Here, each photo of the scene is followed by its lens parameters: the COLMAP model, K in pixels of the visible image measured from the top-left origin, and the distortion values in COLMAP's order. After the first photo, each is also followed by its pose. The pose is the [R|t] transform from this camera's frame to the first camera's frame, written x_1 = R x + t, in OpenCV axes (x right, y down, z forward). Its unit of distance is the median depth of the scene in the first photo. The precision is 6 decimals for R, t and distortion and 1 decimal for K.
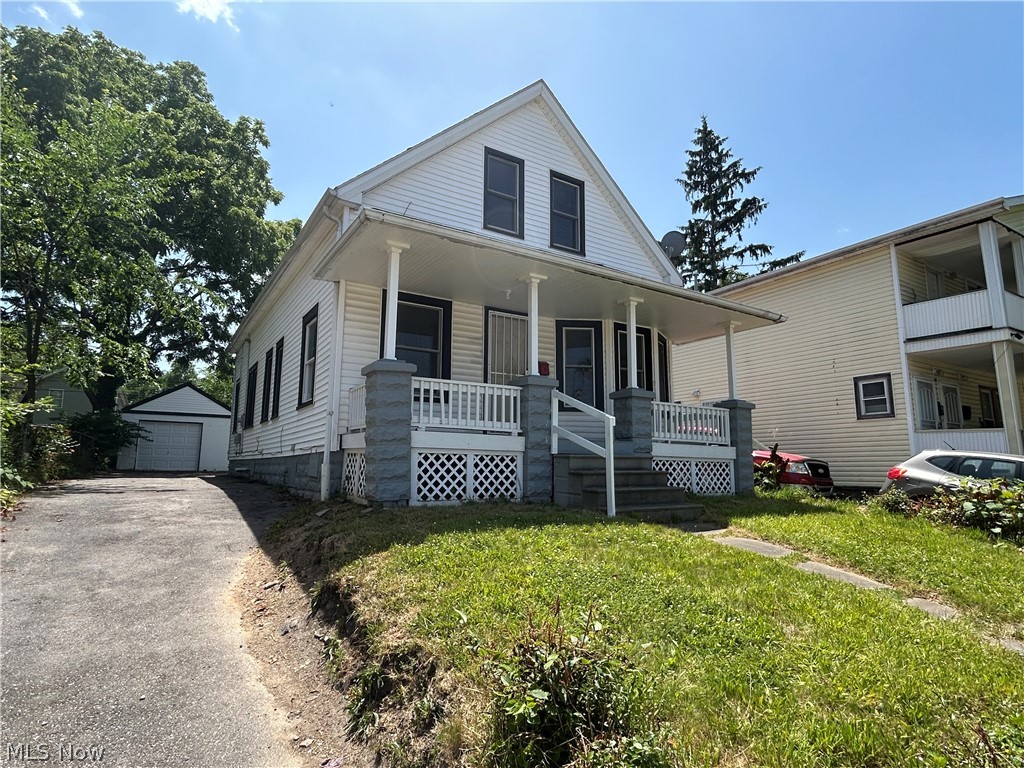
lens RADIAL K [[549.5, 0, 511.8], [0, 549.5, 384.1], [0, 0, 1]] dist [-0.003503, -0.000344]
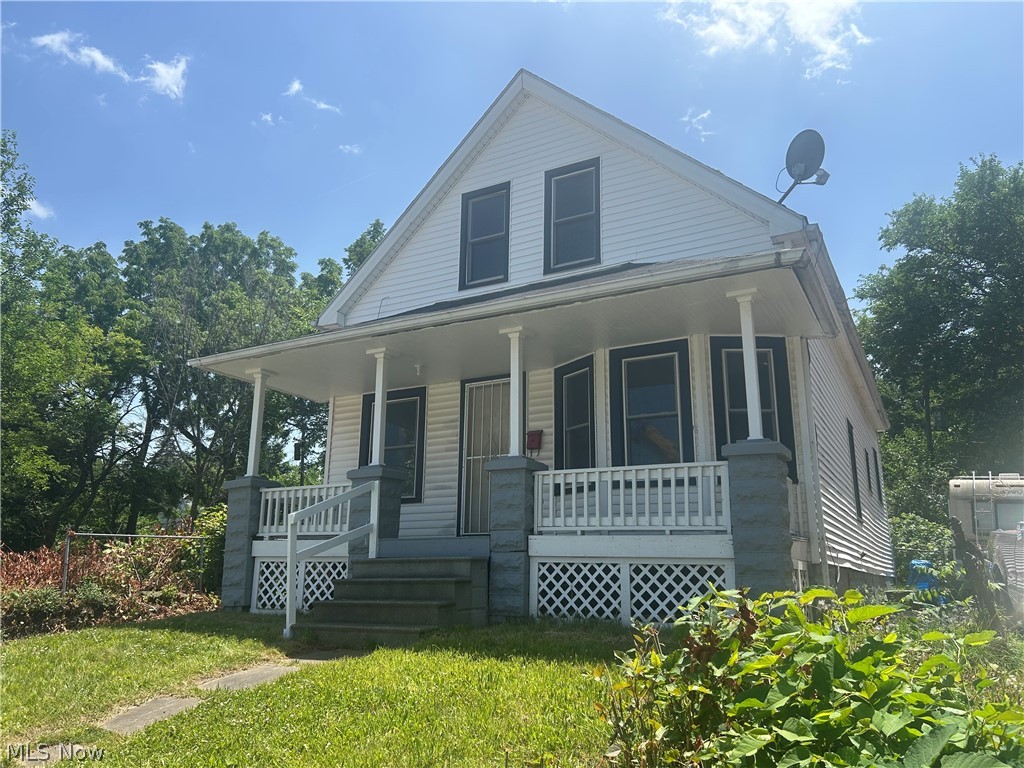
lens RADIAL K [[771.6, 0, 511.1], [0, 771.6, 384.8], [0, 0, 1]] dist [0.031737, -0.000592]
pose [[0.477517, -0.221904, -0.850139, 0.972442], [0.121018, 0.974971, -0.186512, 0.091314], [0.870248, -0.013820, 0.492419, 0.485563]]
